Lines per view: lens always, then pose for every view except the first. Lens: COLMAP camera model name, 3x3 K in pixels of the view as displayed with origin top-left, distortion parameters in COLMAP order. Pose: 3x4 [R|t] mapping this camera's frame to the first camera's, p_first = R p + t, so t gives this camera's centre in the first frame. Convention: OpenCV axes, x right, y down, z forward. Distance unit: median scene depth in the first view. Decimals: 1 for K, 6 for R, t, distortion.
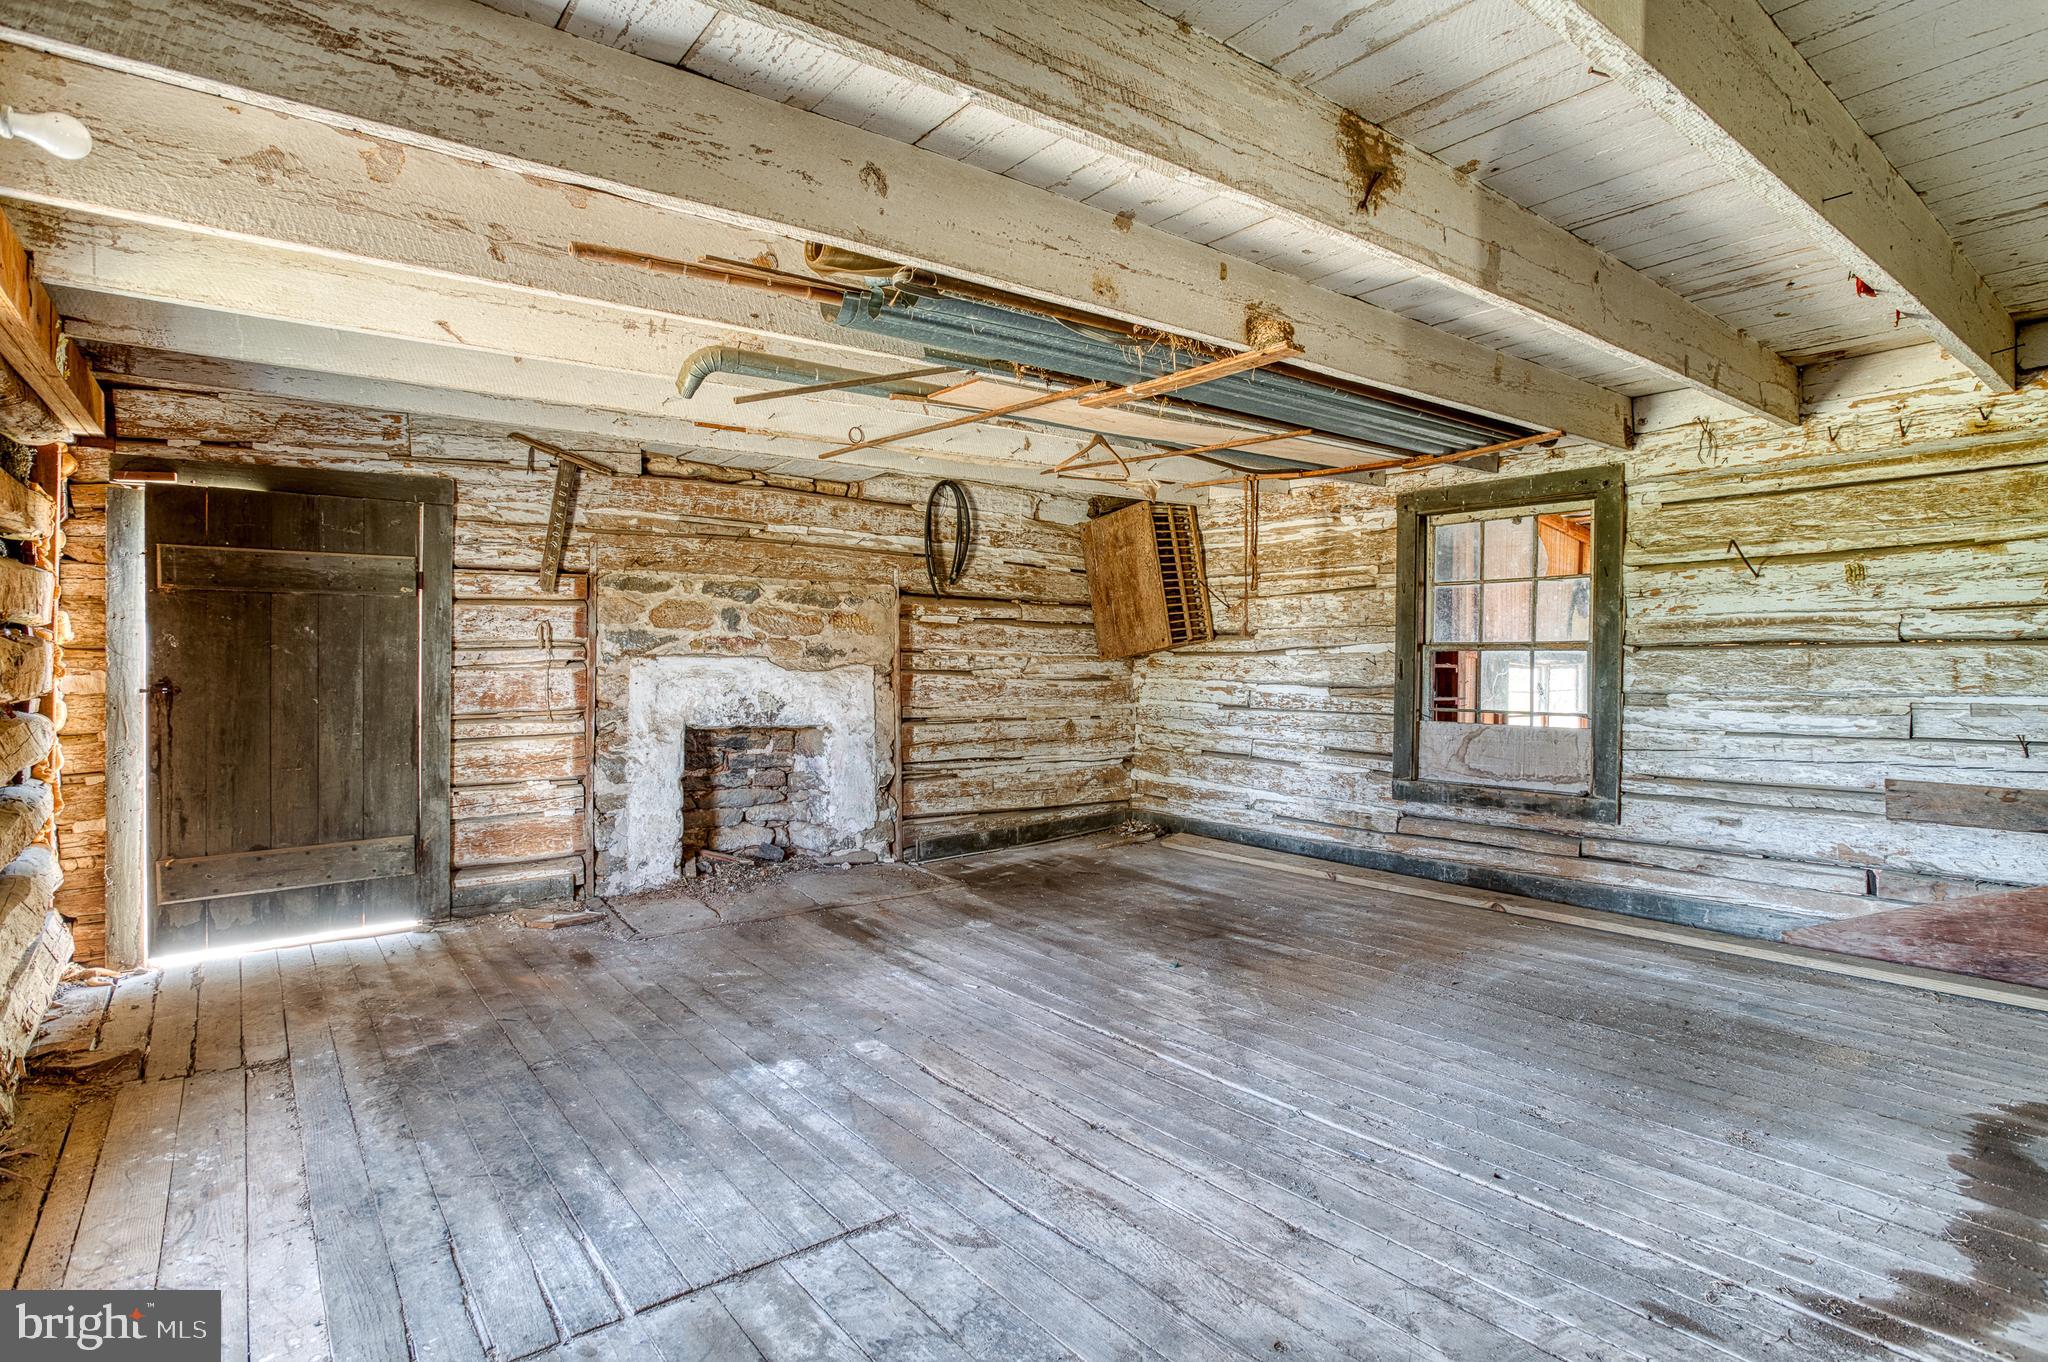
lens RADIAL K [[980.2, 0, 1023.0], [0, 980.2, 676.0], [0, 0, 1]] dist [-0.032559, 0.015016]
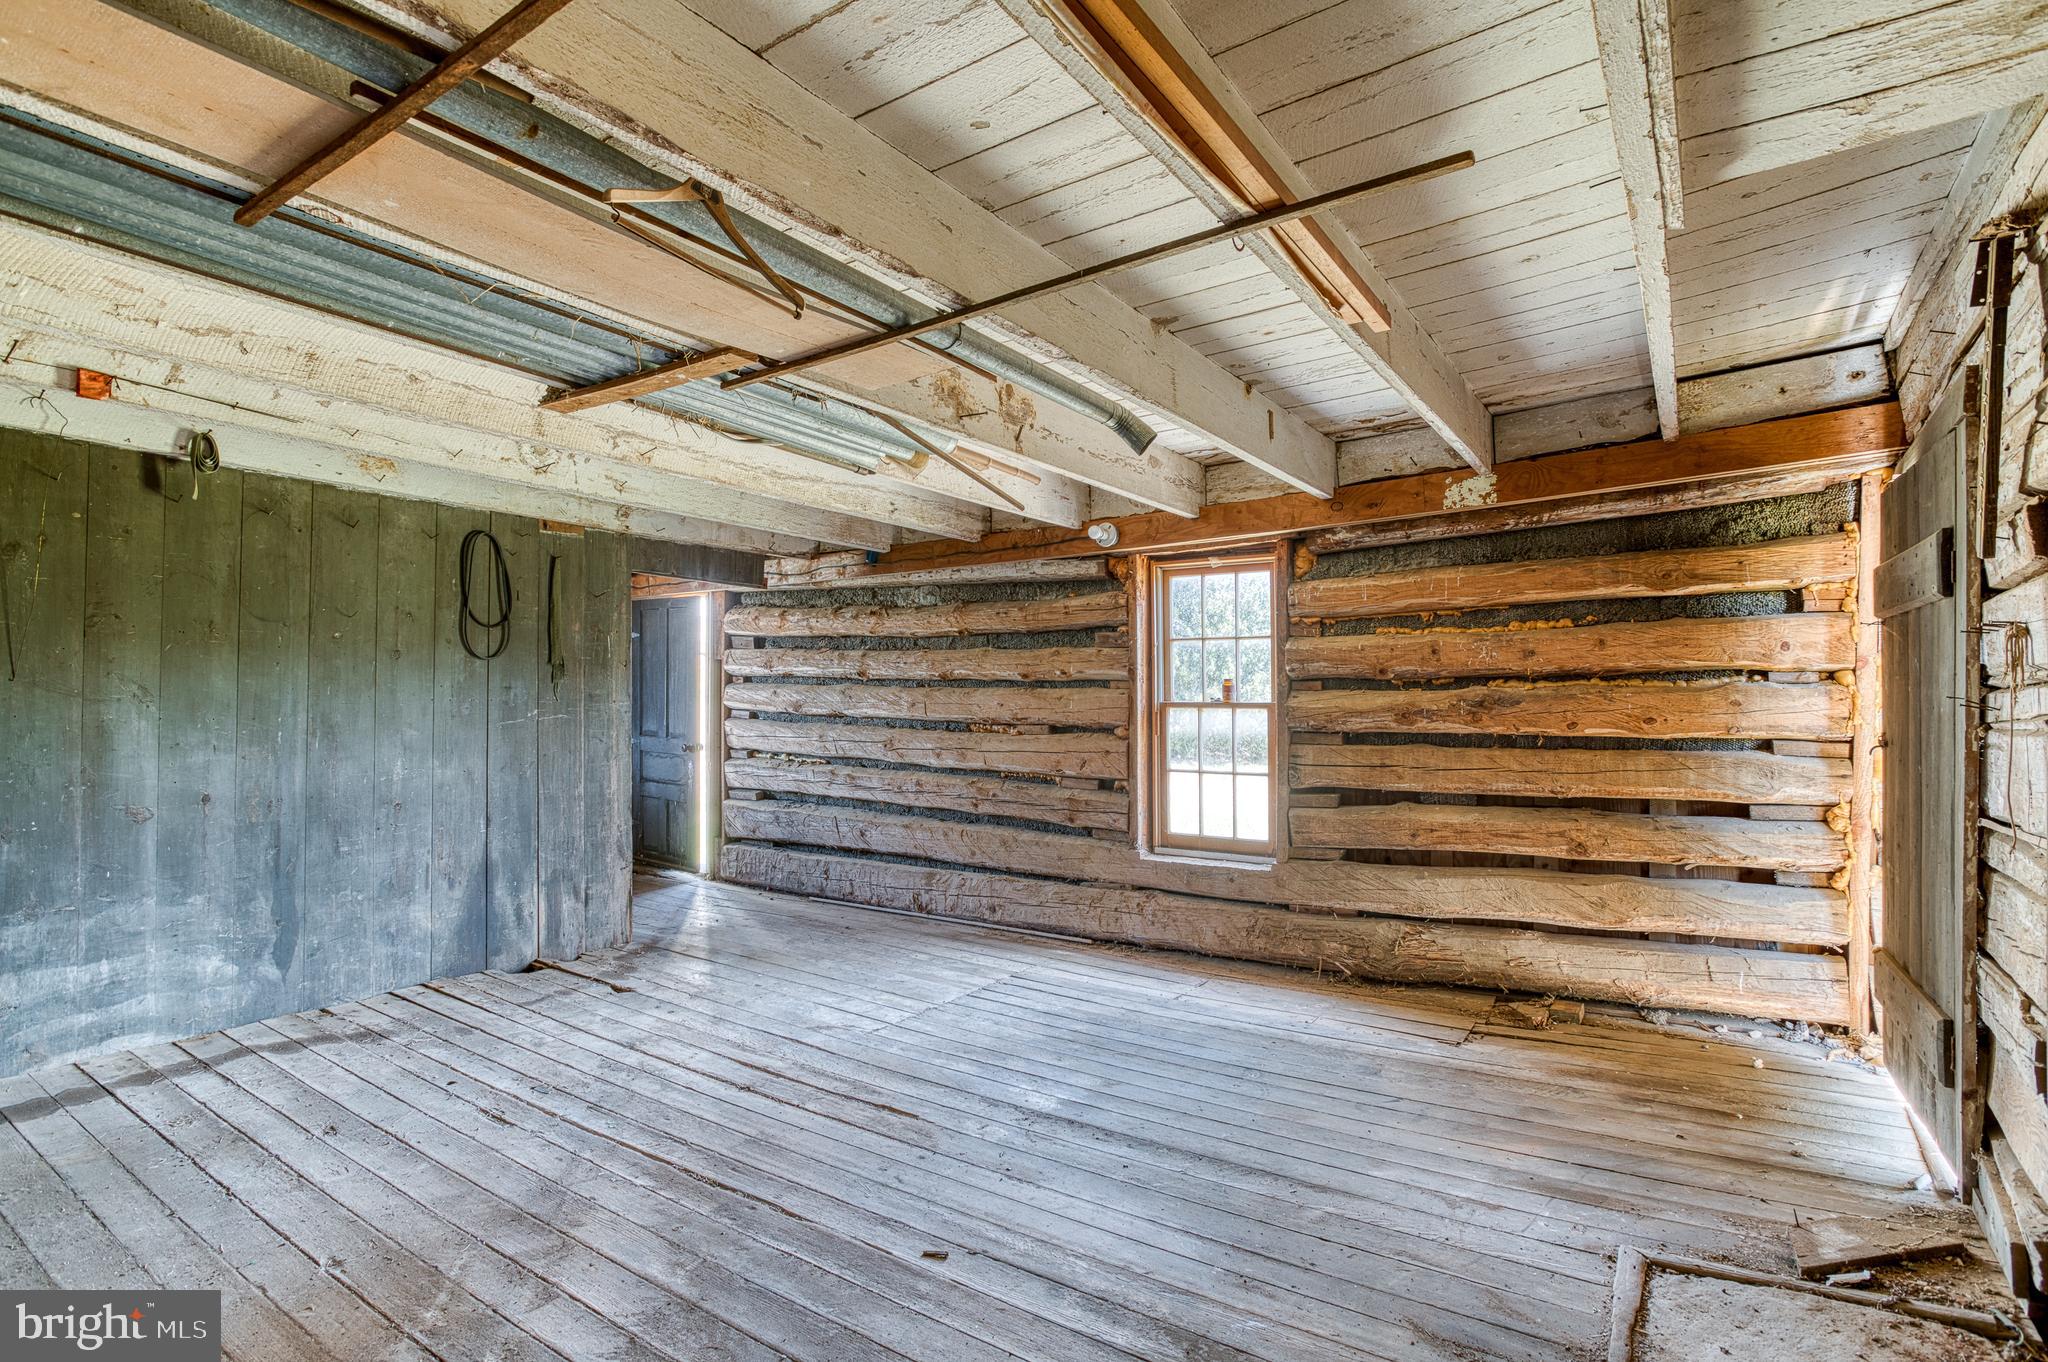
lens RADIAL K [[980.2, 0, 1023.0], [0, 980.2, 676.0], [0, 0, 1]] dist [-0.032559, 0.015016]
pose [[-0.954254, -0.003088, -0.298981, 0.097018], [-0.002341, 0.999993, -0.002854, -0.055332], [0.298987, -0.002024, -0.954255, 2.034250]]
